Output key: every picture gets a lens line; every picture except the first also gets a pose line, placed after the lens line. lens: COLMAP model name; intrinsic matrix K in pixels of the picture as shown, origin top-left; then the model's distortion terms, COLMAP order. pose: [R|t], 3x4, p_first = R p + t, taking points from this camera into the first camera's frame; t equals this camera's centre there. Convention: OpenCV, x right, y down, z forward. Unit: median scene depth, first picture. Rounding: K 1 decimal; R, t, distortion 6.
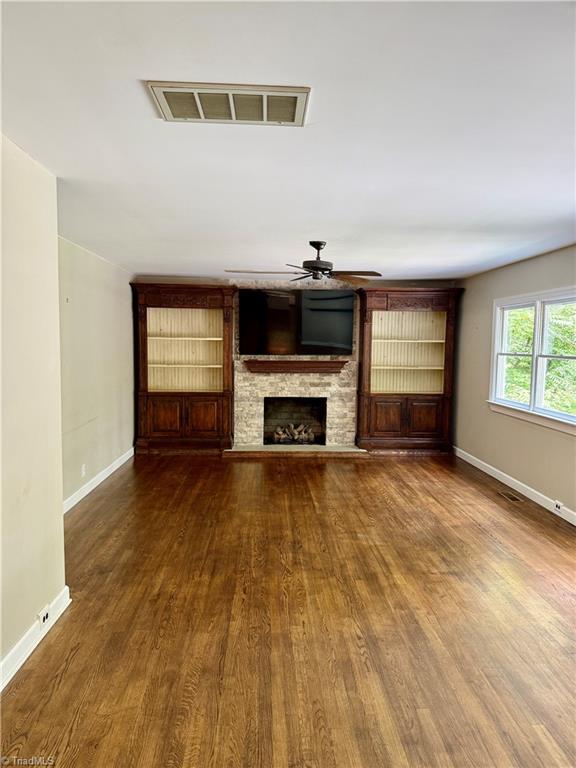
lens RADIAL K [[534.5, 0, 288.0], [0, 534.5, 384.0], [0, 0, 1]] dist [0.146972, -0.282264]
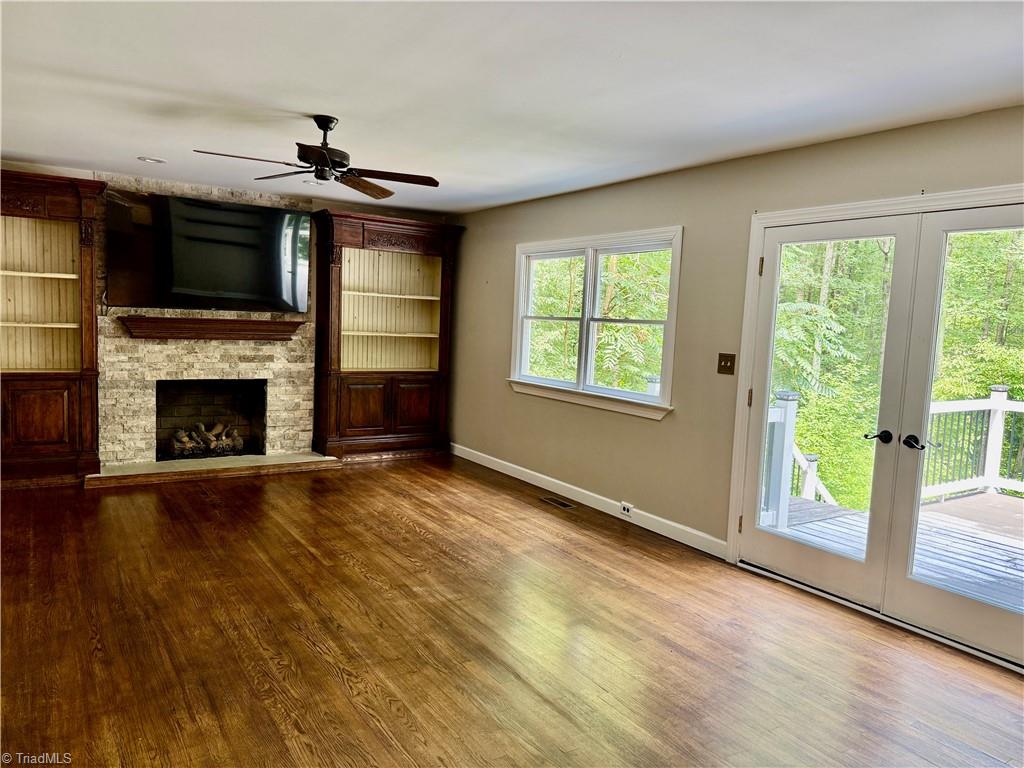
lens RADIAL K [[712.6, 0, 505.8], [0, 712.6, 385.4], [0, 0, 1]] dist [0.146972, -0.282264]
pose [[0.861429, -0.021071, 0.507440, -0.122318], [0.005250, 0.999455, 0.032590, 0.006505], [-0.507850, -0.025410, 0.861070, 0.128541]]
